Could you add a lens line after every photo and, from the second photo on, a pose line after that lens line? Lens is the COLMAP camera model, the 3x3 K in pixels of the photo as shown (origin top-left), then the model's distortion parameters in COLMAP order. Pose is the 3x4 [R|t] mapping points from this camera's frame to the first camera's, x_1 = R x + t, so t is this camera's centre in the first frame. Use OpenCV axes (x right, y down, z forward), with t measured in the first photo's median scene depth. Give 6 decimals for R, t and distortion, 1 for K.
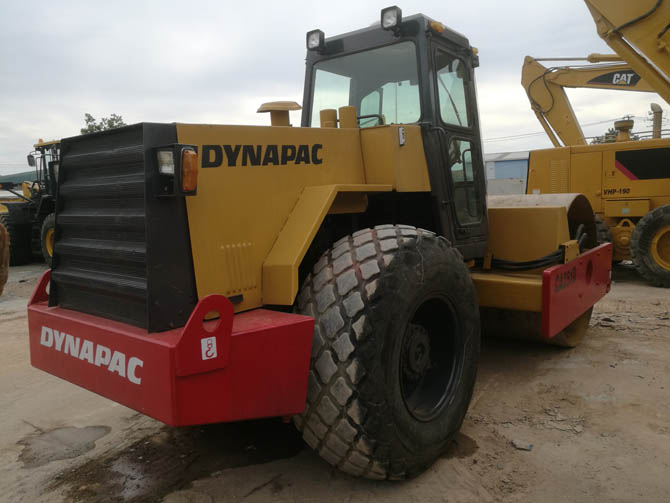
lens RADIAL K [[521.3, 0, 335.0], [0, 521.3, 251.5], [0, 0, 1]] dist [-0.006786, -0.002445]
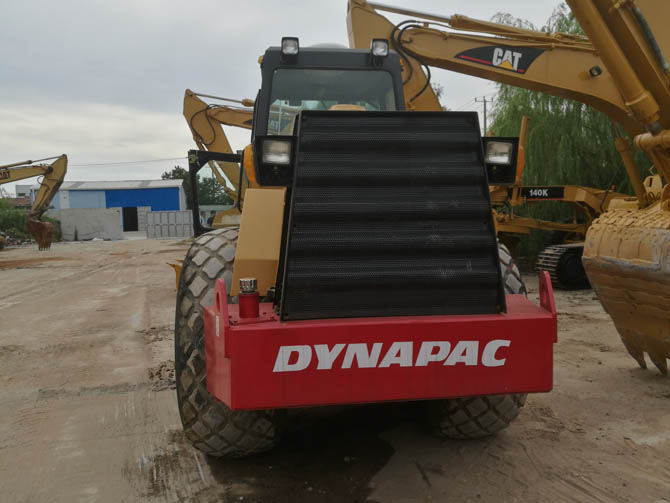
lens RADIAL K [[528.2, 0, 335.0], [0, 528.2, 251.5], [0, 0, 1]] dist [0.004640, -0.002060]
pose [[0.704249, -0.024542, 0.709529, -0.795579], [0.069131, 0.997024, -0.034131, 0.026519], [-0.706579, 0.073087, 0.703849, 0.287516]]
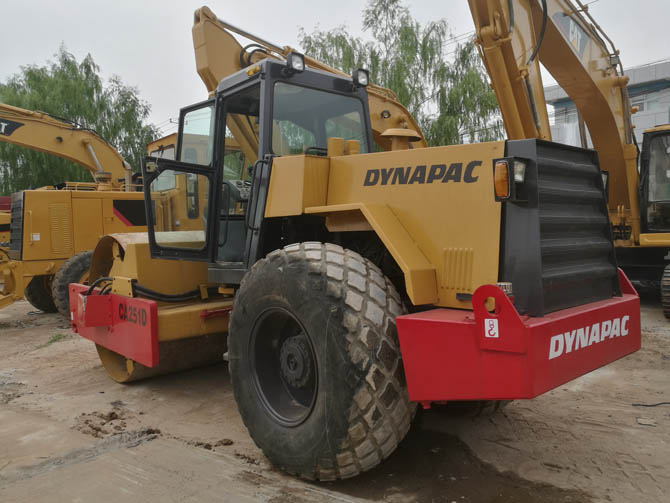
lens RADIAL K [[528.2, 0, 335.0], [0, 528.2, 251.5], [0, 0, 1]] dist [0.004640, -0.002060]
pose [[0.172927, -0.007199, 0.984908, -1.151892], [0.123553, 0.992233, -0.014440, -0.028070], [-0.977155, 0.124185, 0.172473, 0.895036]]
